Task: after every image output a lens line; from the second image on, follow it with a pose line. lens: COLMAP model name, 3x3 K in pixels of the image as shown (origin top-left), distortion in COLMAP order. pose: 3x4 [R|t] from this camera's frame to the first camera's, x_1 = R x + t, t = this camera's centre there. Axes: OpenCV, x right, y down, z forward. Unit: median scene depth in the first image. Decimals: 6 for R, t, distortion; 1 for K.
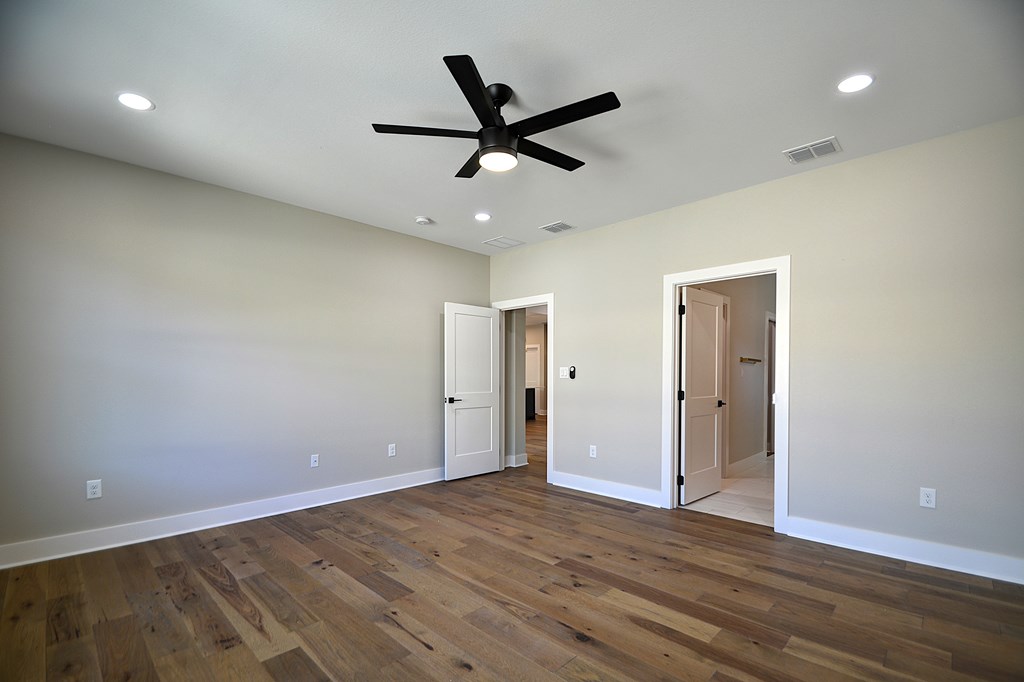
lens RADIAL K [[454.7, 0, 509.9], [0, 454.7, 364.8], [0, 0, 1]] dist [0.010788, -0.015550]
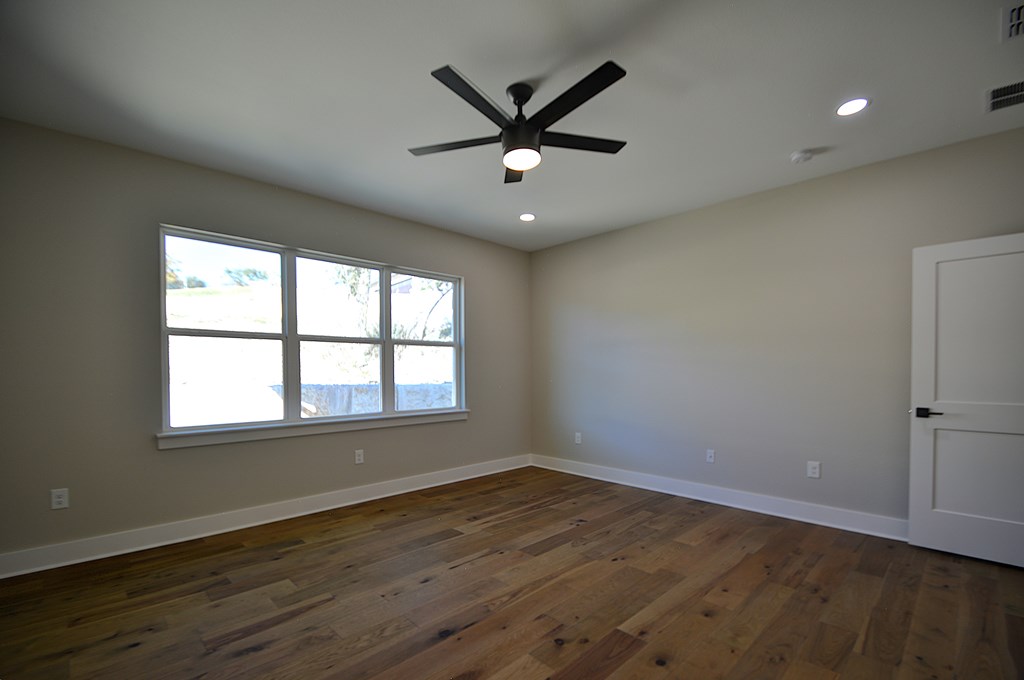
lens RADIAL K [[450.2, 0, 505.0], [0, 450.2, 380.7], [0, 0, 1]] dist [0.011057, -0.017018]
pose [[-0.034955, 0.023685, -0.999108, 0.726894], [0.027265, 0.999370, 0.022738, 0.014066], [0.999017, -0.026446, -0.035579, 0.754780]]
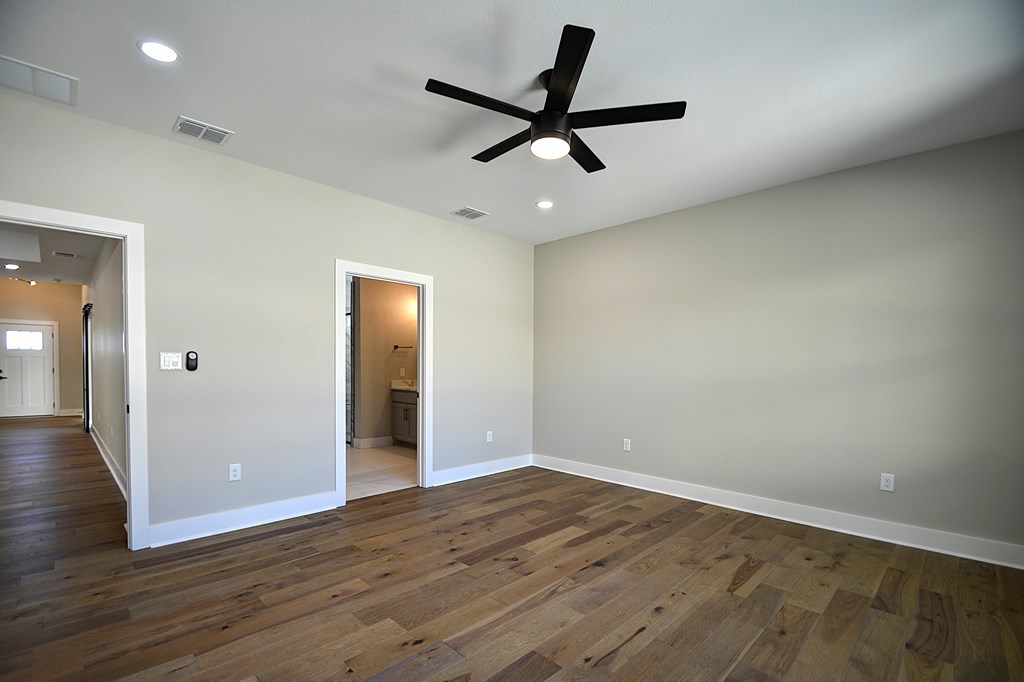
lens RADIAL K [[454.7, 0, 509.9], [0, 454.7, 364.8], [0, 0, 1]] dist [0.010788, -0.015550]
pose [[0.006223, 0.004006, 0.999973, -0.761787], [-0.032597, 0.999461, -0.003801, 0.014373], [-0.999449, -0.032572, 0.006351, 0.813526]]
